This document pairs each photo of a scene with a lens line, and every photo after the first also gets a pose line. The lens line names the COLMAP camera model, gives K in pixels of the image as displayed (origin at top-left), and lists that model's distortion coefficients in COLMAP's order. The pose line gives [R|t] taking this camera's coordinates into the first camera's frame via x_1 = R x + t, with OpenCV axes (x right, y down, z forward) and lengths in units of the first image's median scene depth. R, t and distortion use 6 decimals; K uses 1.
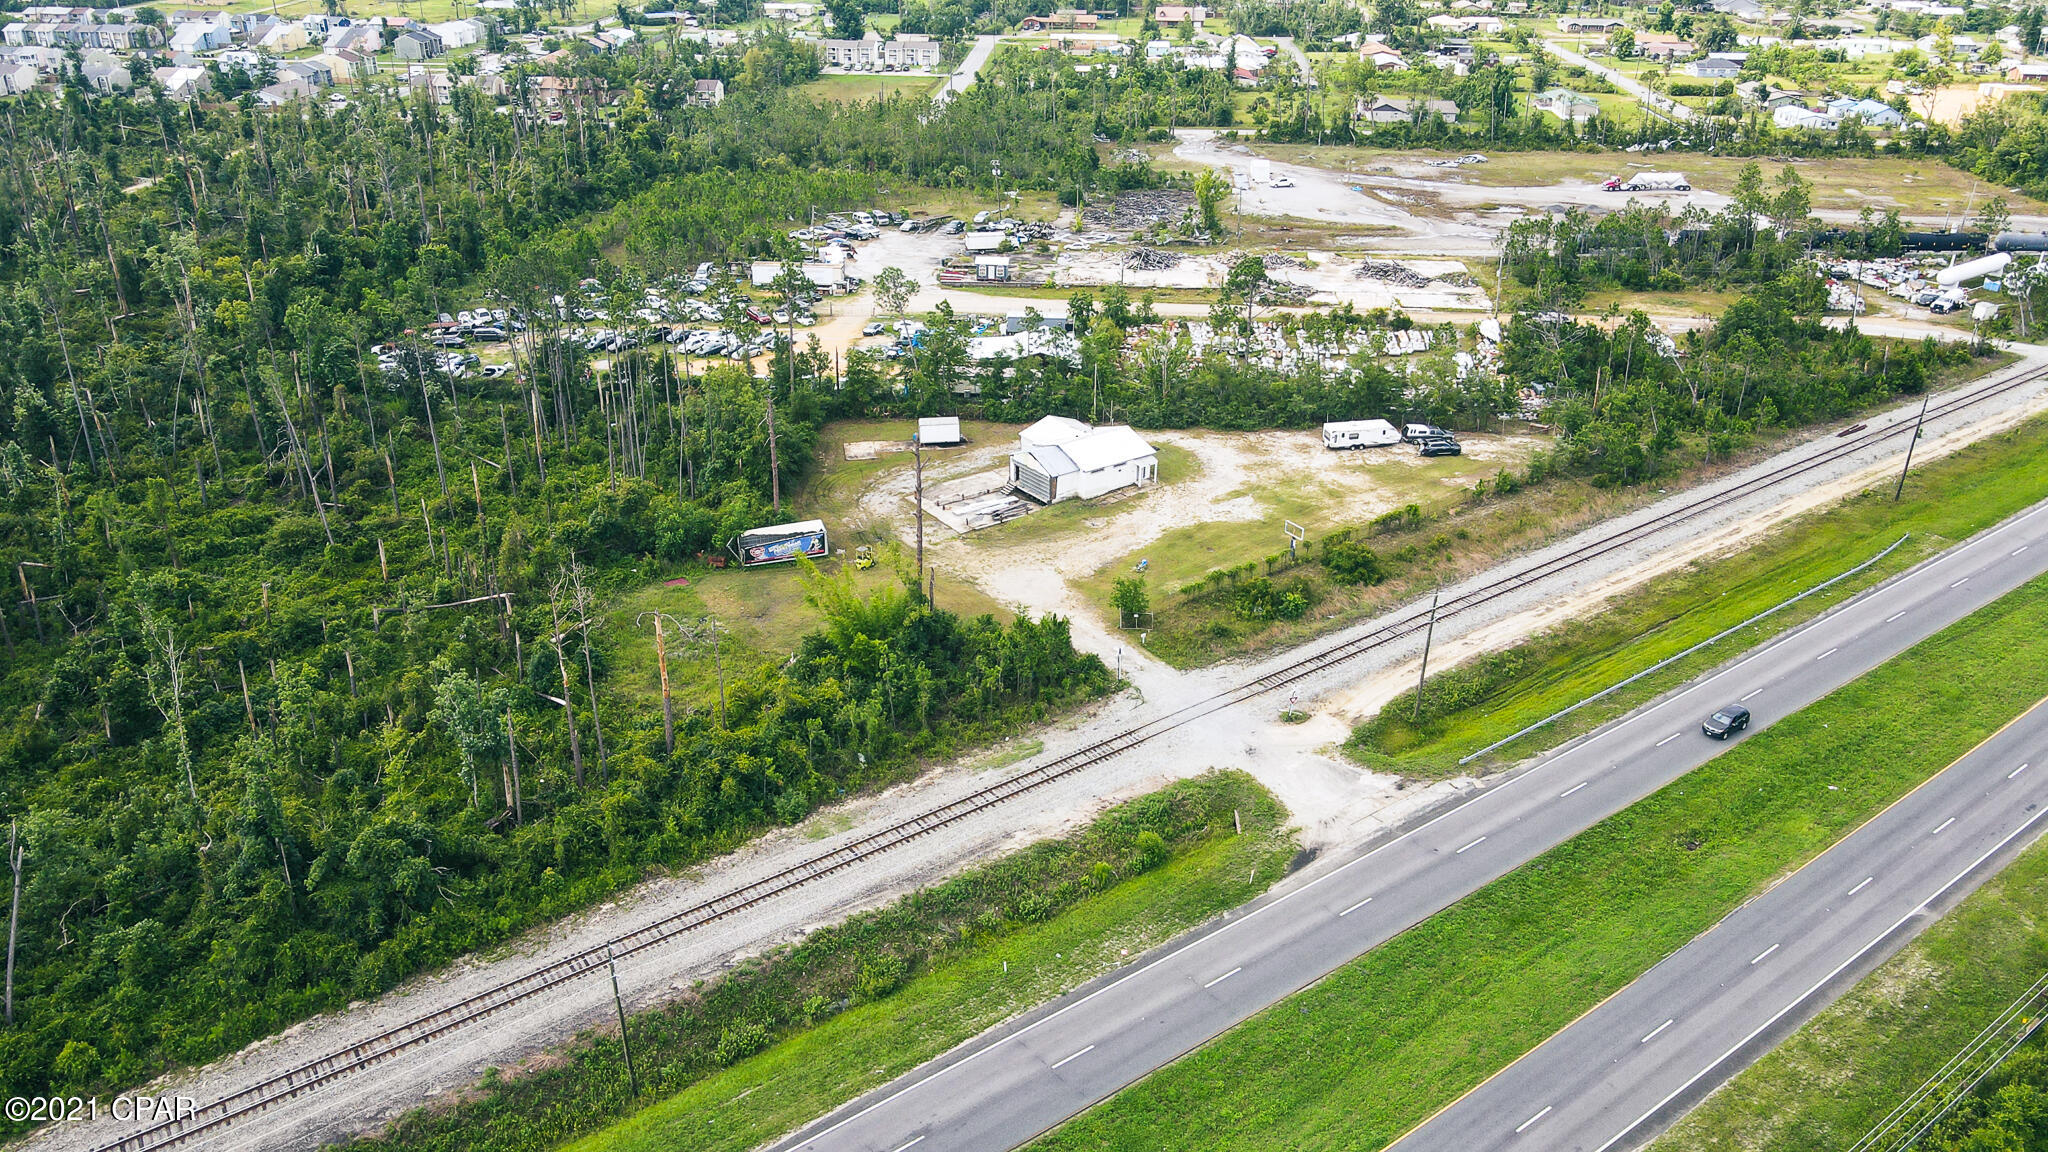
lens RADIAL K [[1544.3, 0, 1024.0], [0, 1544.3, 576.0], [0, 0, 1]] dist [0.008034, 0.009540]
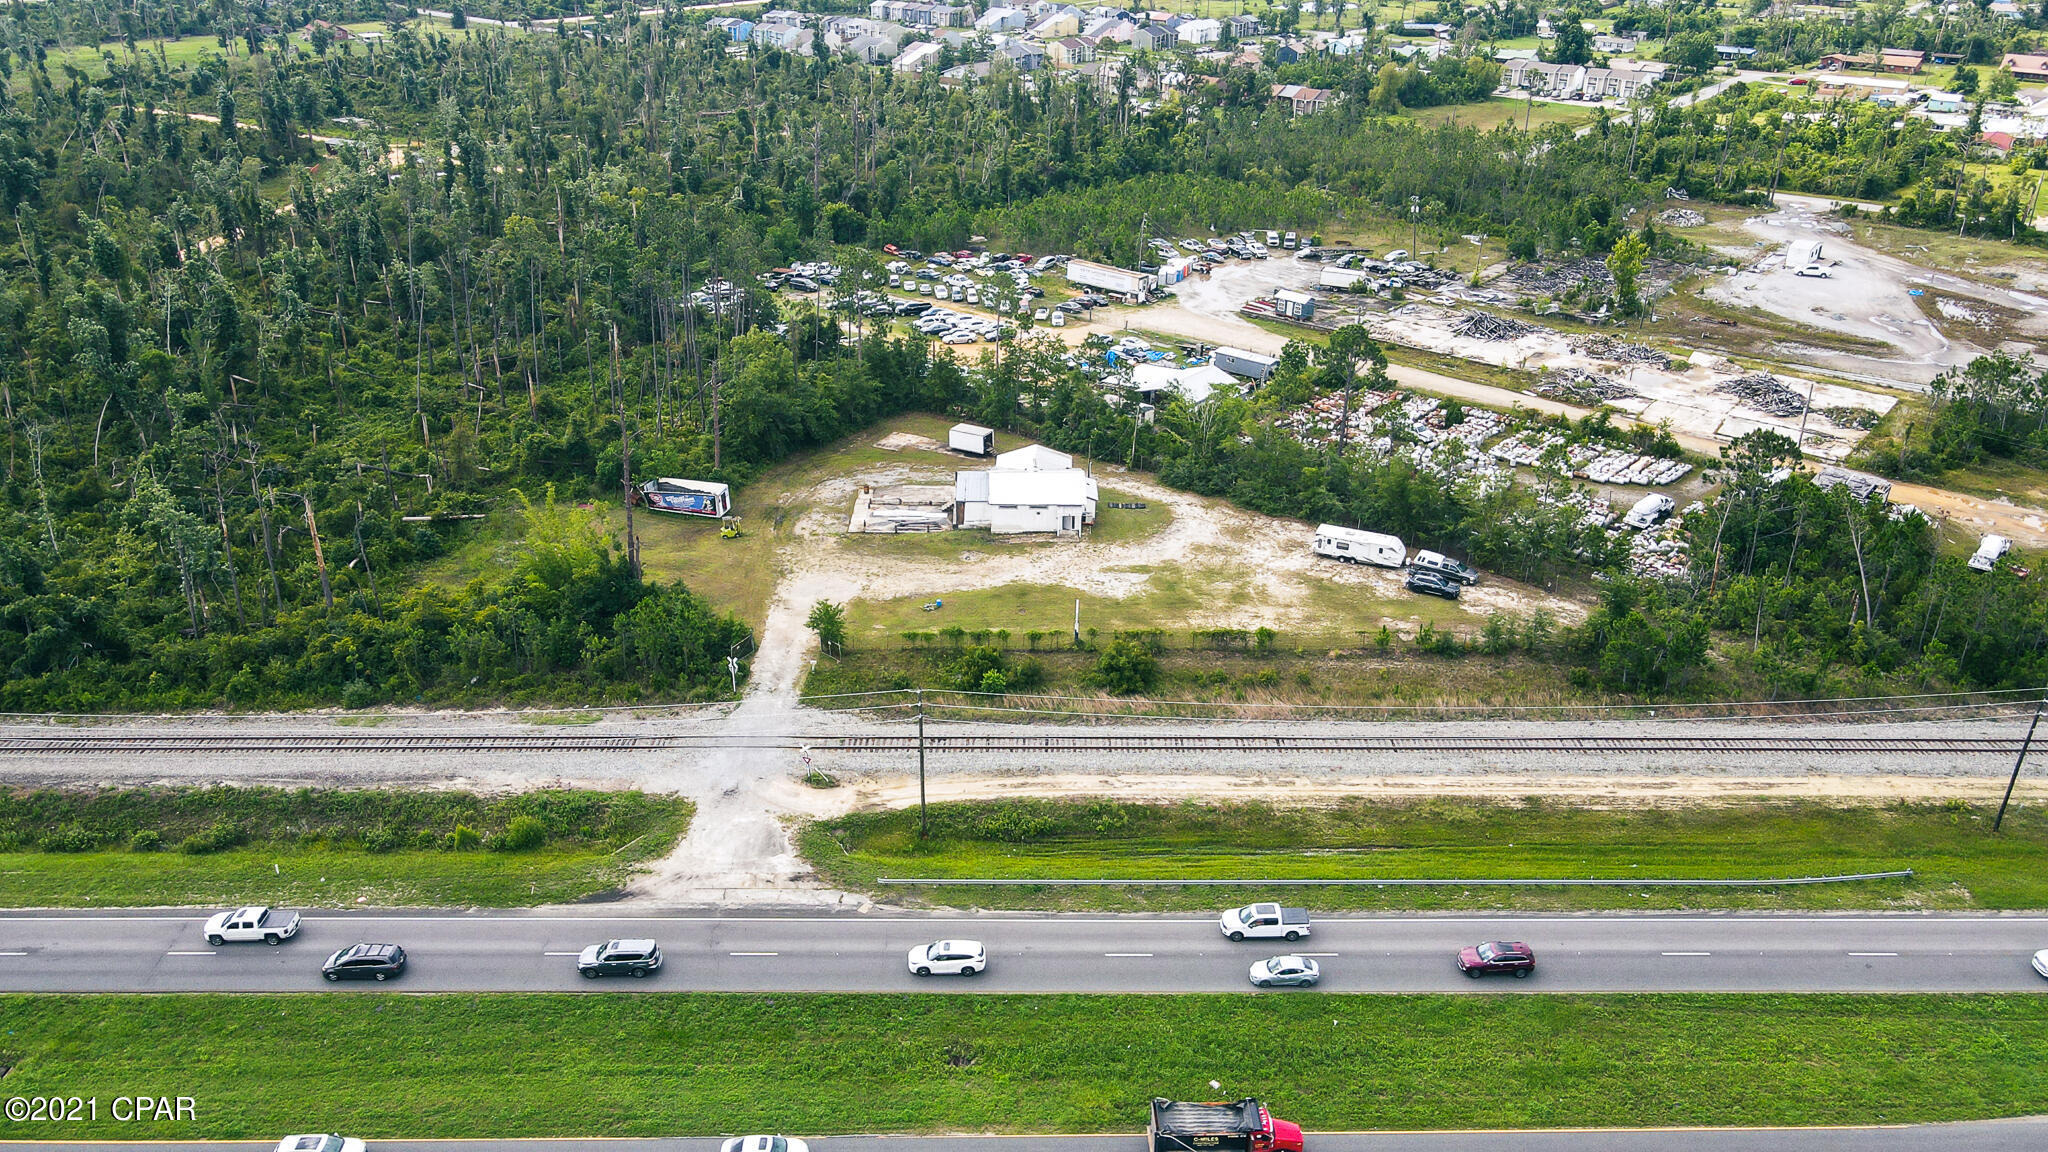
lens RADIAL K [[1544.3, 0, 1024.0], [0, 1544.3, 576.0], [0, 0, 1]] dist [0.008034, 0.009540]
pose [[0.804367, 0.254693, -0.536773, 0.573390], [-0.258130, 0.963543, 0.070377, -0.096115], [0.535128, 0.081948, 0.840787, 0.212714]]
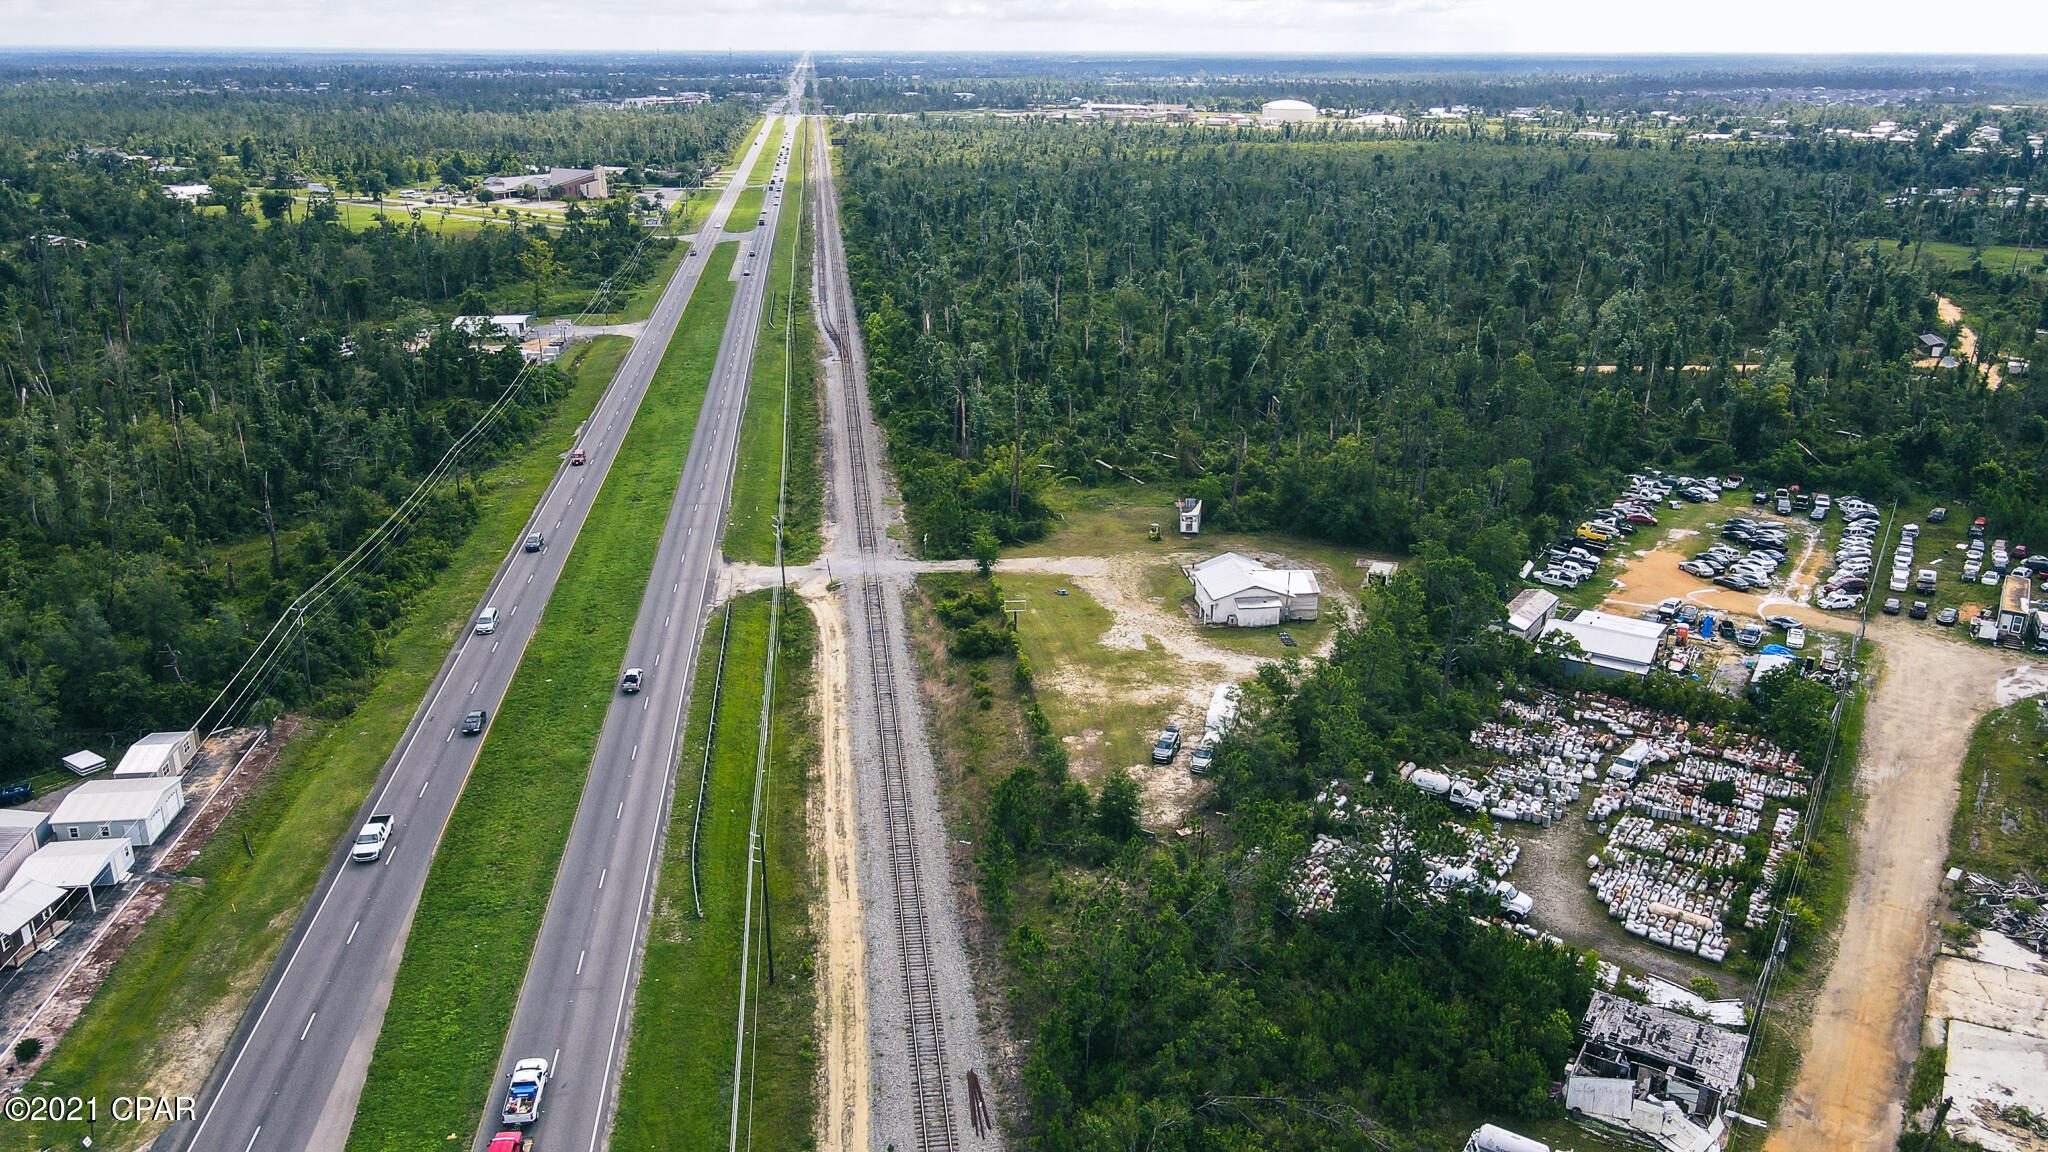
lens RADIAL K [[1500.7, 0, 1024.0], [0, 1500.7, 576.0], [0, 0, 1]] dist [0.005903, 0.009717]
pose [[-0.481372, 0.276255, -0.831844, 1.024807], [-0.393703, 0.779766, 0.486788, -0.555469], [0.783121, 0.561826, -0.266595, 1.192319]]
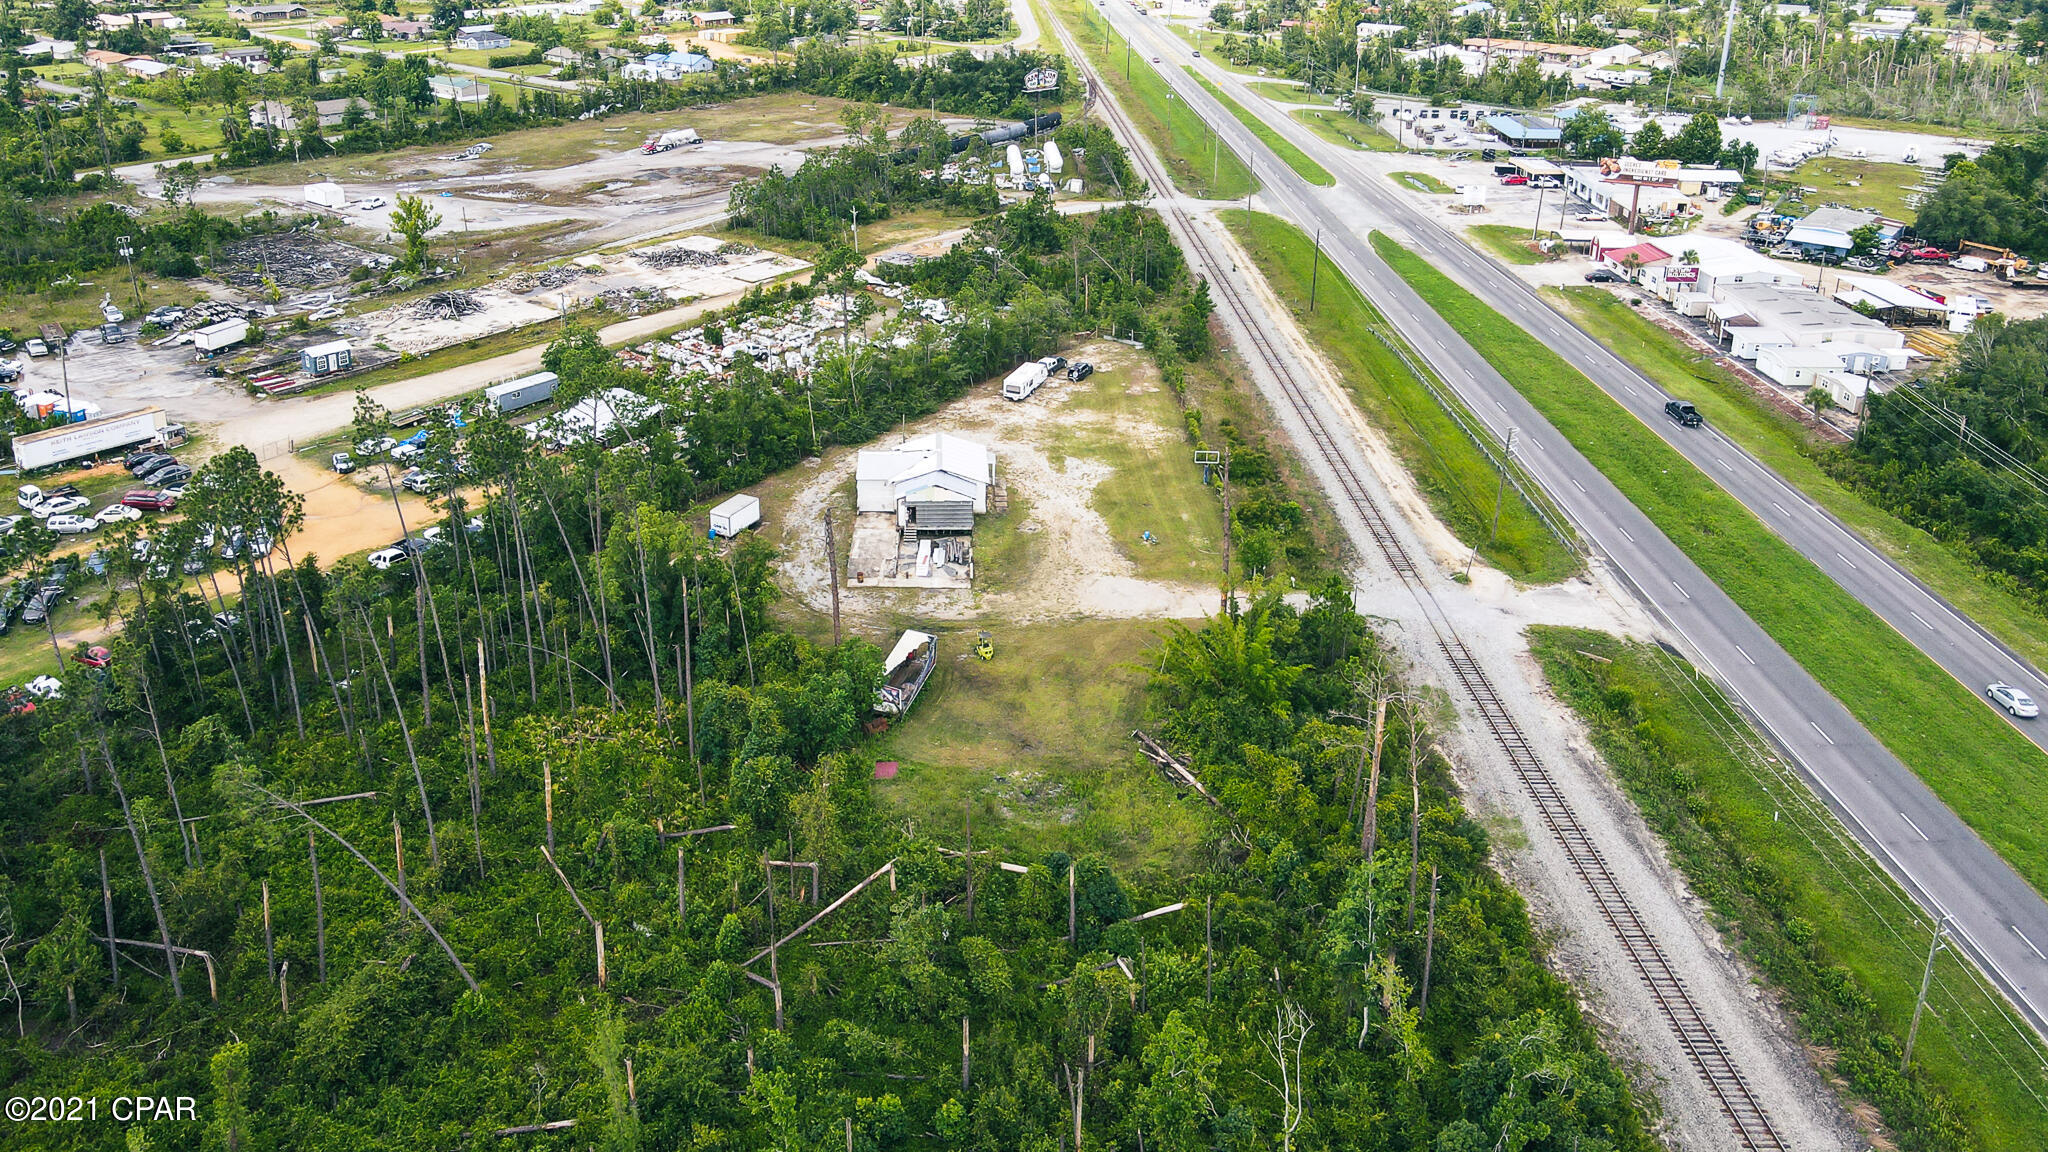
lens RADIAL K [[1500.7, 0, 1024.0], [0, 1500.7, 576.0], [0, 0, 1]] dist [0.005903, 0.009717]
pose [[0.548843, -0.364439, 0.752300, -0.629192], [0.352041, 0.917031, 0.187408, -0.173308], [-0.758181, 0.161983, 0.631604, 0.430869]]
